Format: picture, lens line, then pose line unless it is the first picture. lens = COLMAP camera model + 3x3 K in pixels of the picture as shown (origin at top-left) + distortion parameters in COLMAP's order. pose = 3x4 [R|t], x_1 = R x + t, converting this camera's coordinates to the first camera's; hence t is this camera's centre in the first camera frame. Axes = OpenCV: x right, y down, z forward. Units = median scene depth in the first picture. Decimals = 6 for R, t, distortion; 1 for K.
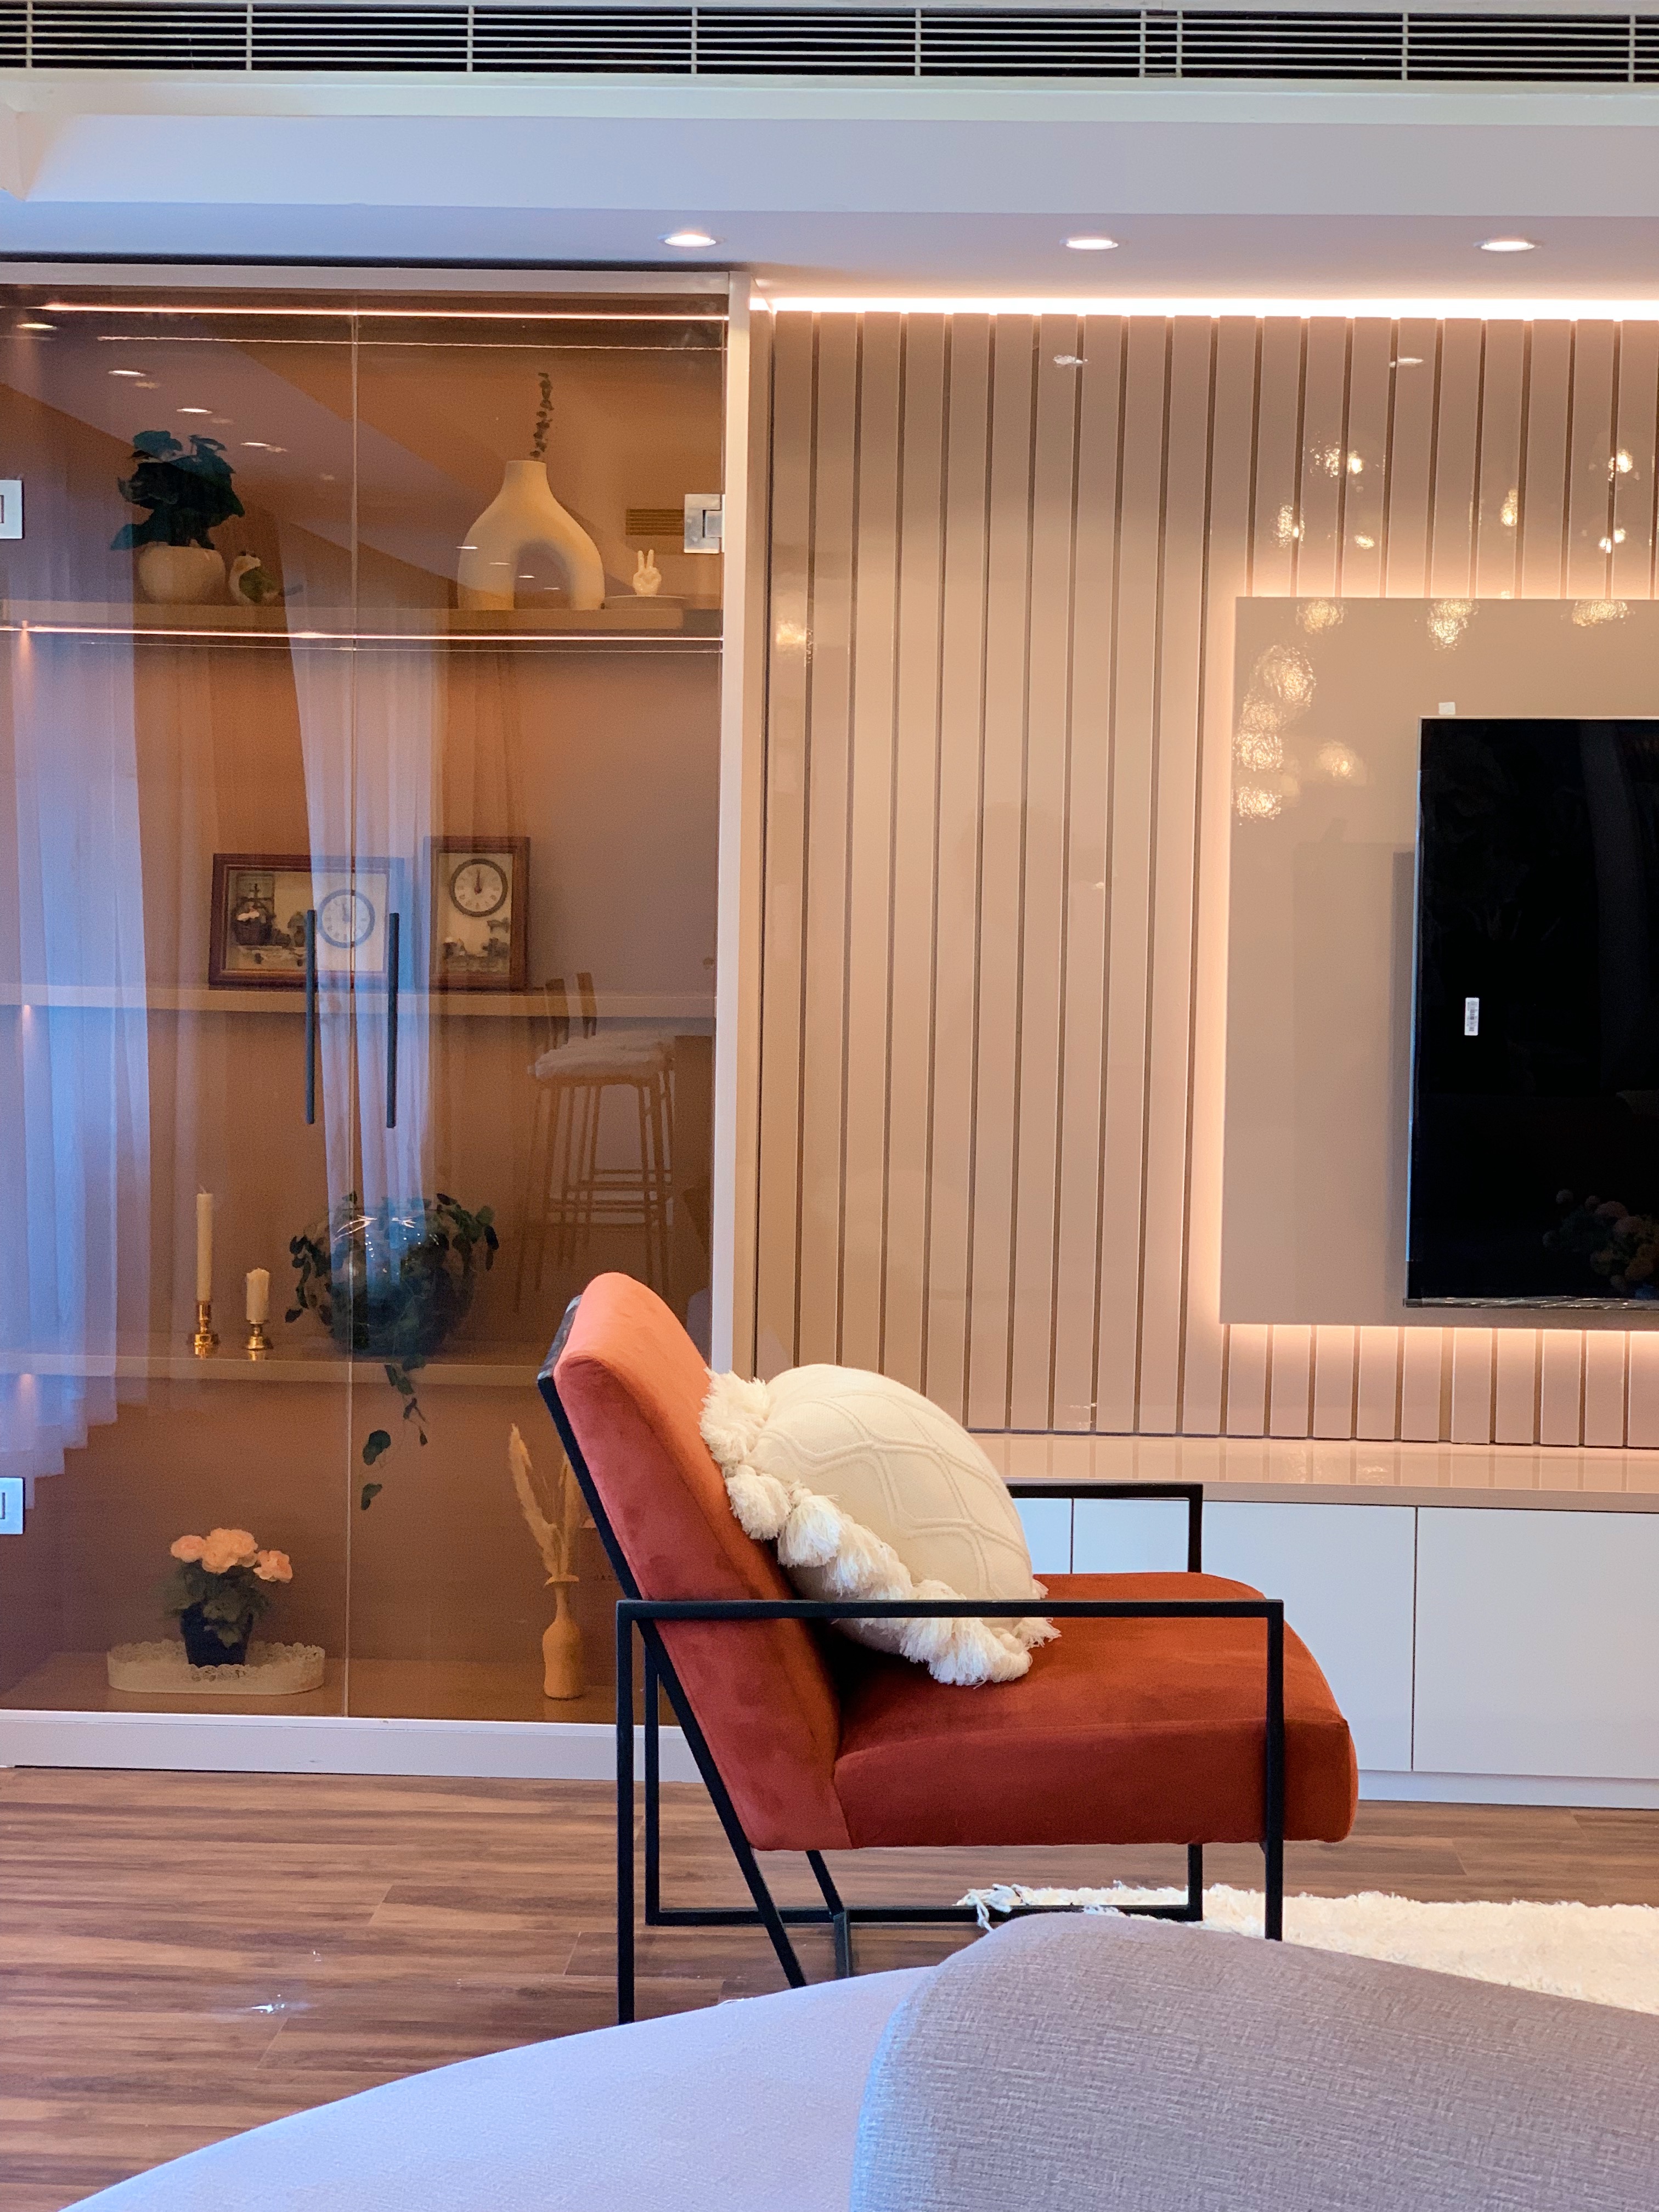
lens RADIAL K [[3291.9, 0, 834.8], [0, 3291.9, 1123.7], [0, 0, 1]] dist [0.004289, 0.000000]
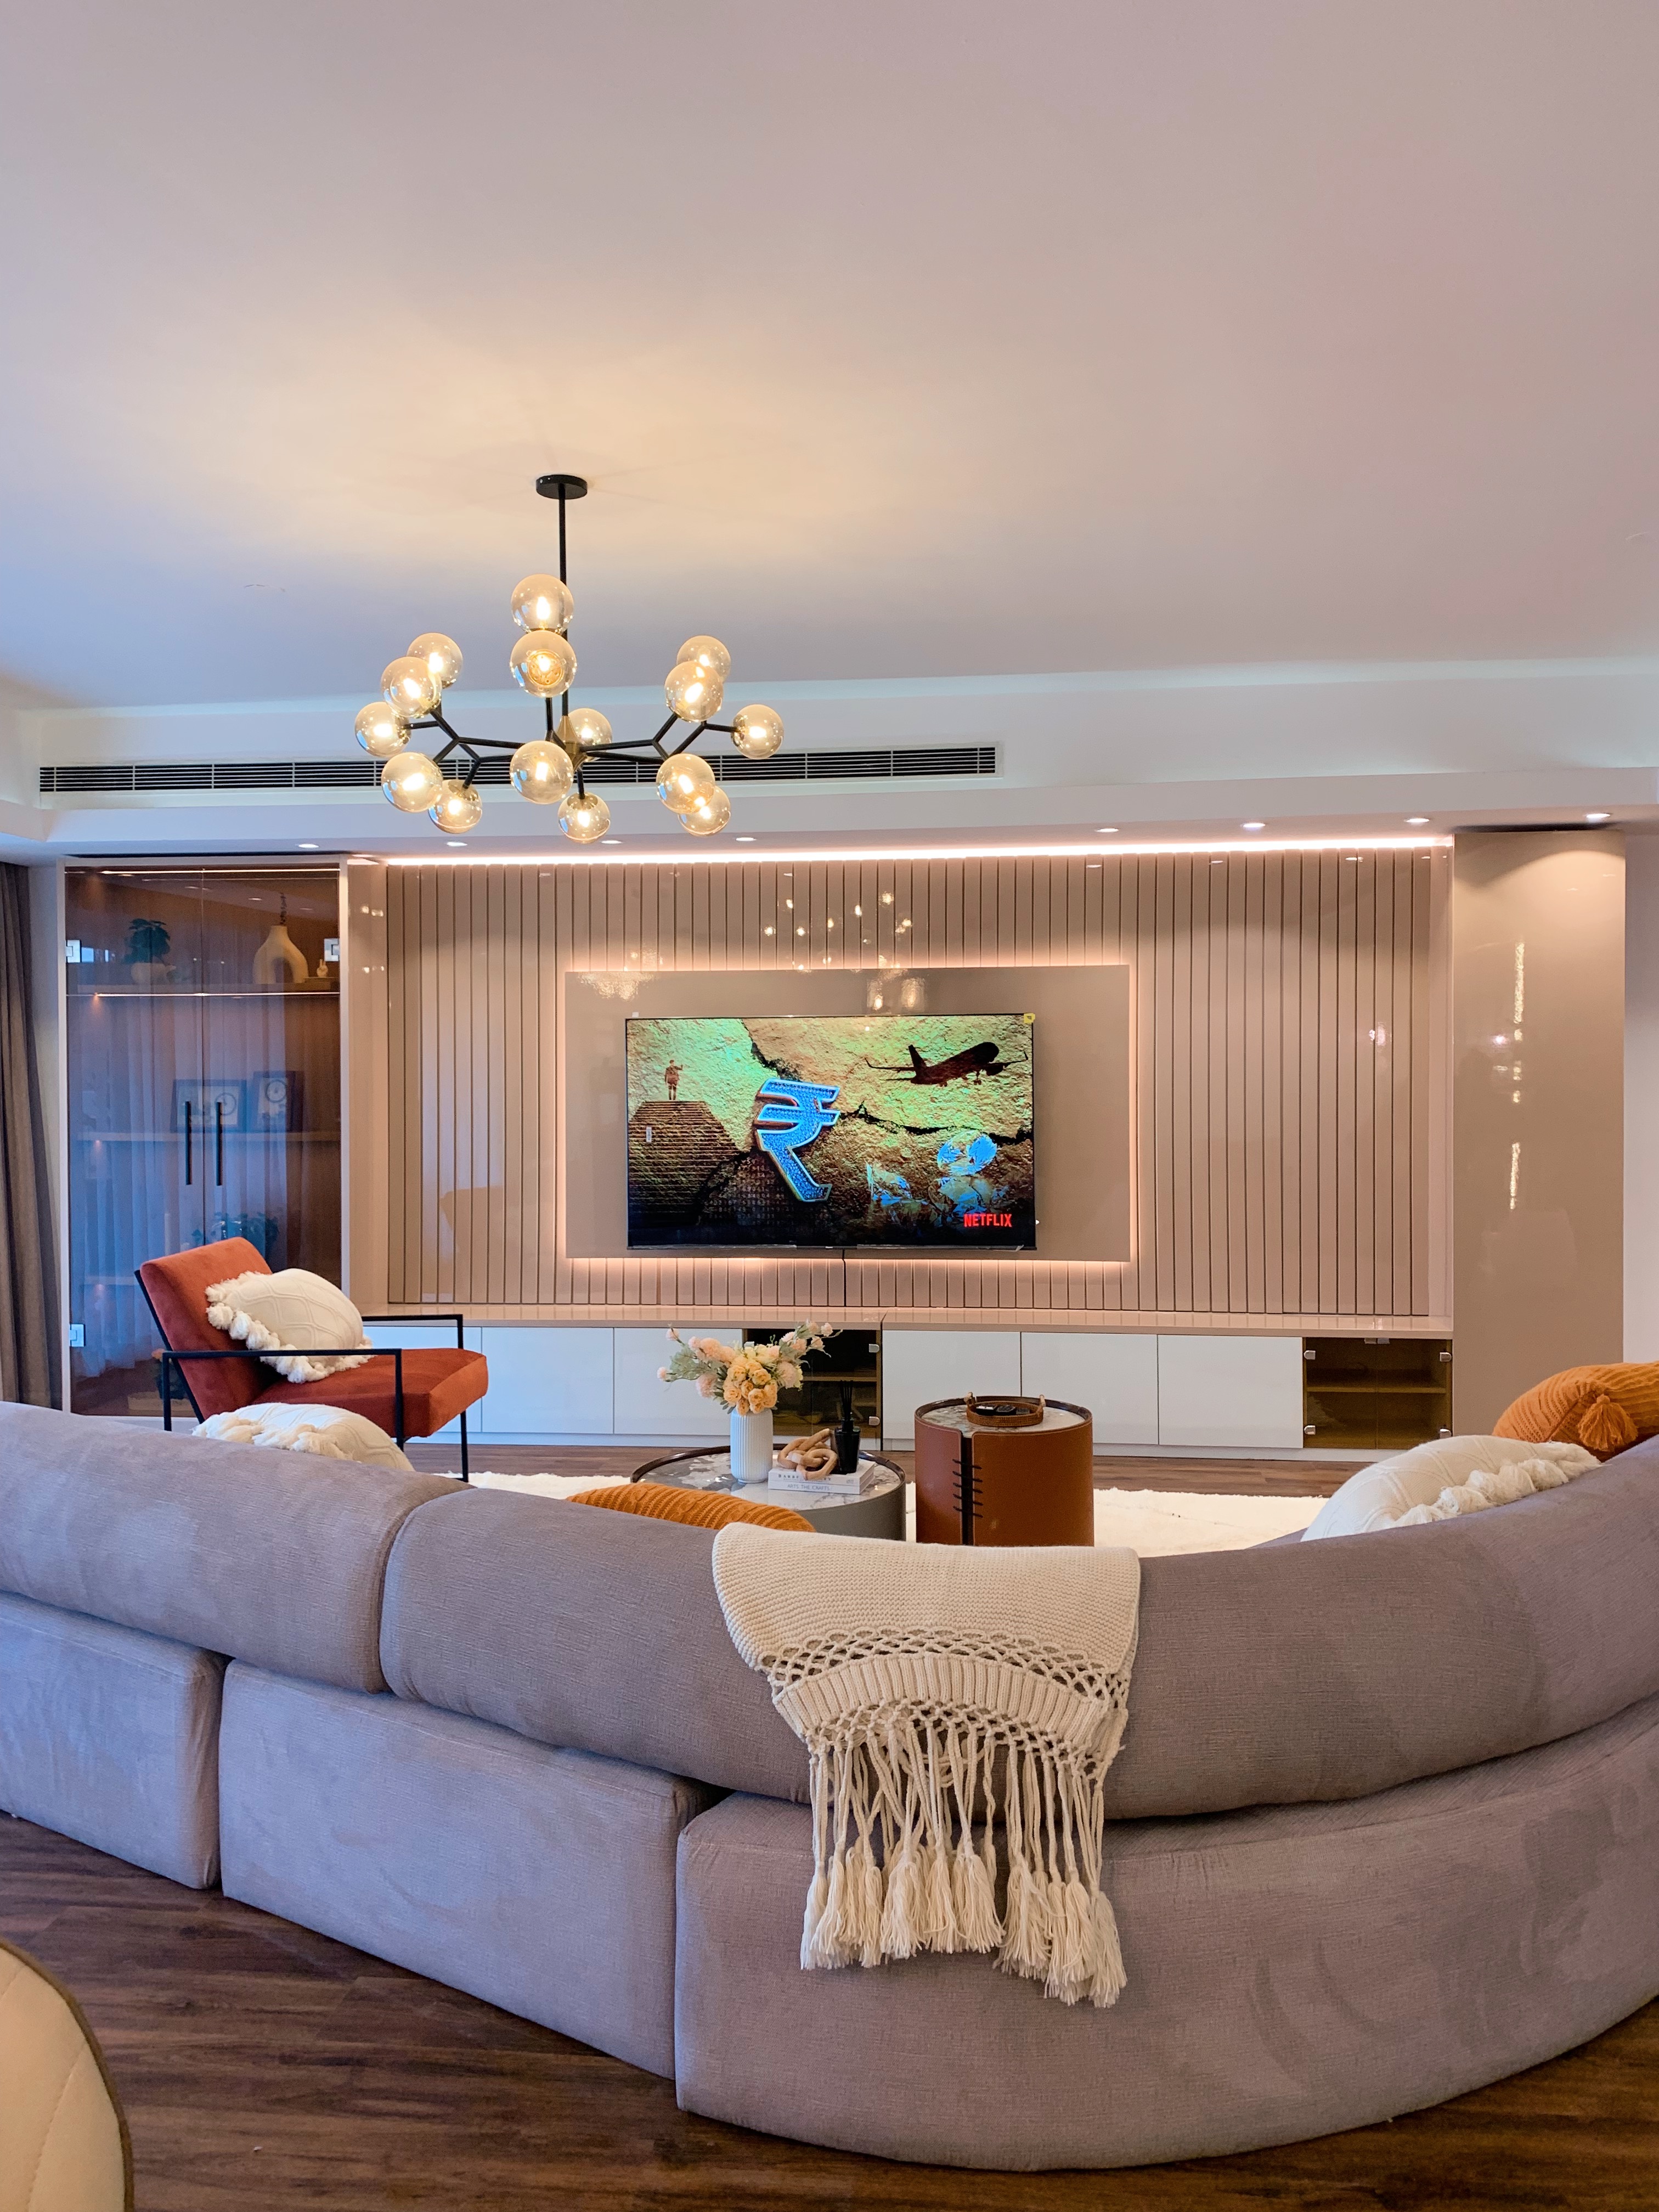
lens RADIAL K [[1640.7, 0, 811.9], [0, 1640.7, 1103.0], [0, 0, 1]] dist [0.046699, -0.048597]
pose [[0.996525, -0.018565, -0.081195, 0.440466], [0.014164, 0.998416, -0.054450, 0.014627], [0.082077, 0.053111, 0.995210, -0.259804]]
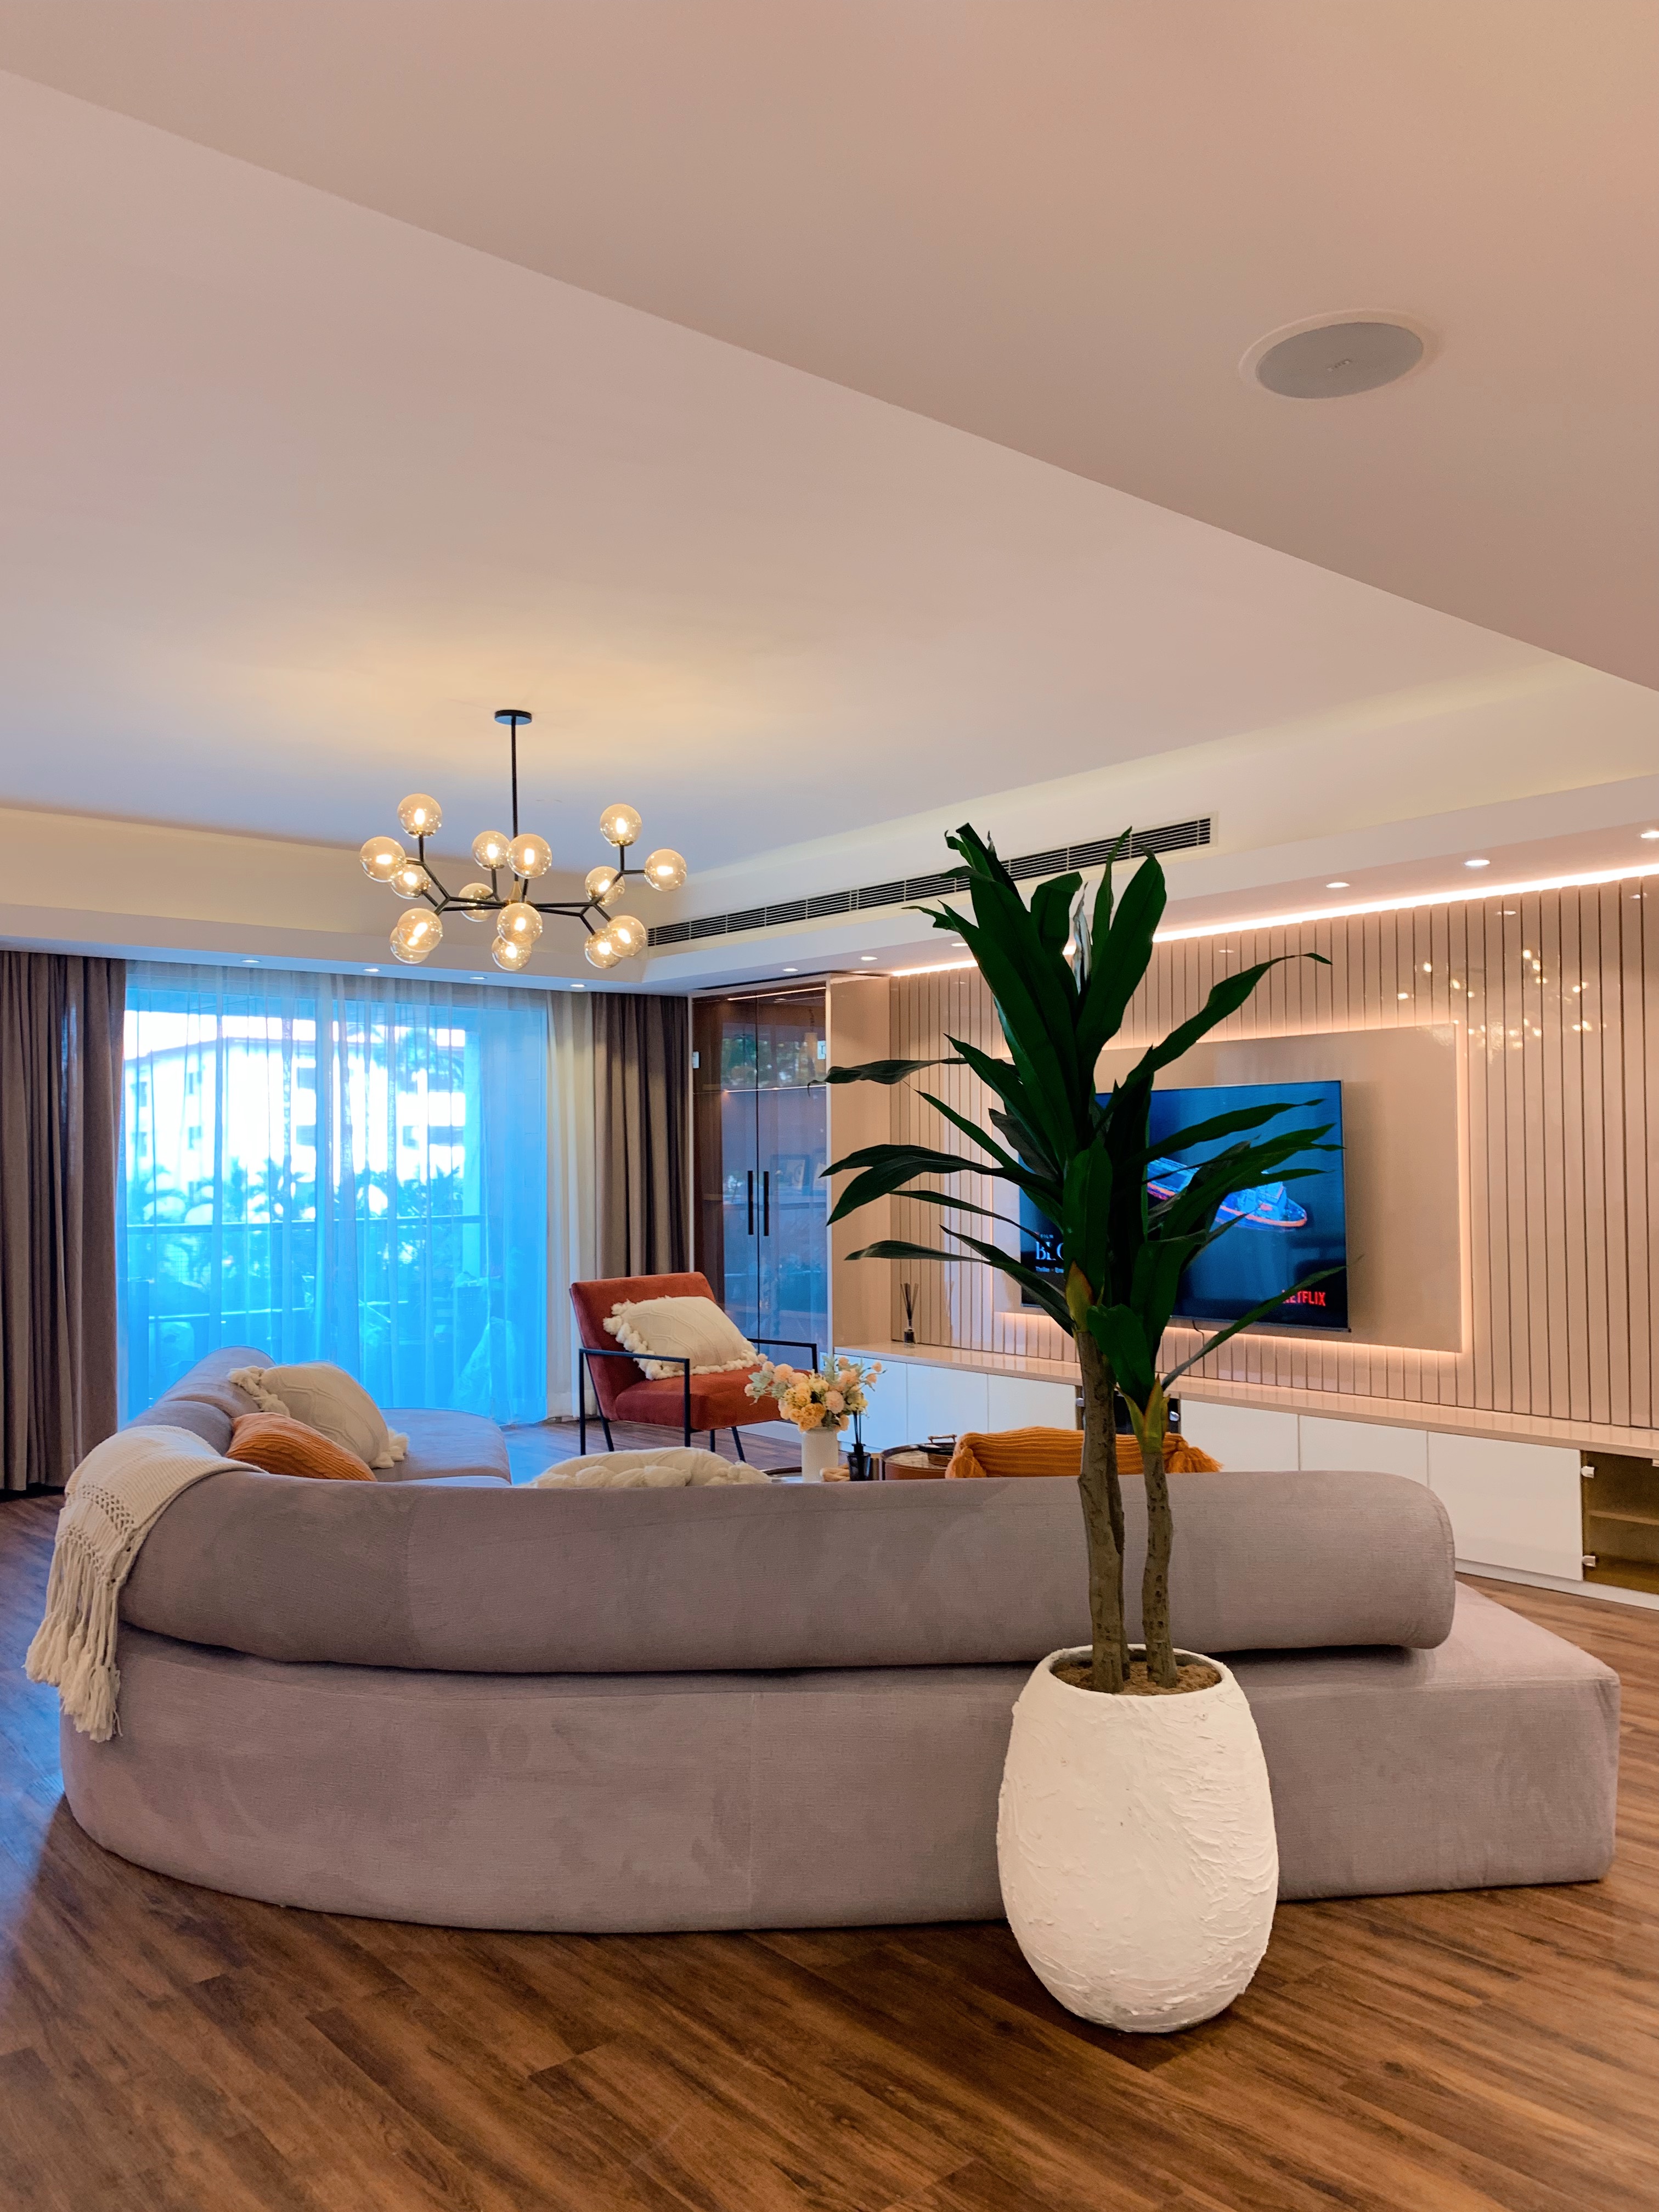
lens RADIAL K [[1640.7, 0, 870.2], [0, 1640.7, 1131.0], [0, 0, 1]] dist [0.046699, -0.048597]
pose [[0.684331, -0.034551, -0.728352, 1.164318], [-0.037418, 0.995897, -0.082398, 0.028523], [0.728211, 0.083641, 0.680230, -0.059829]]
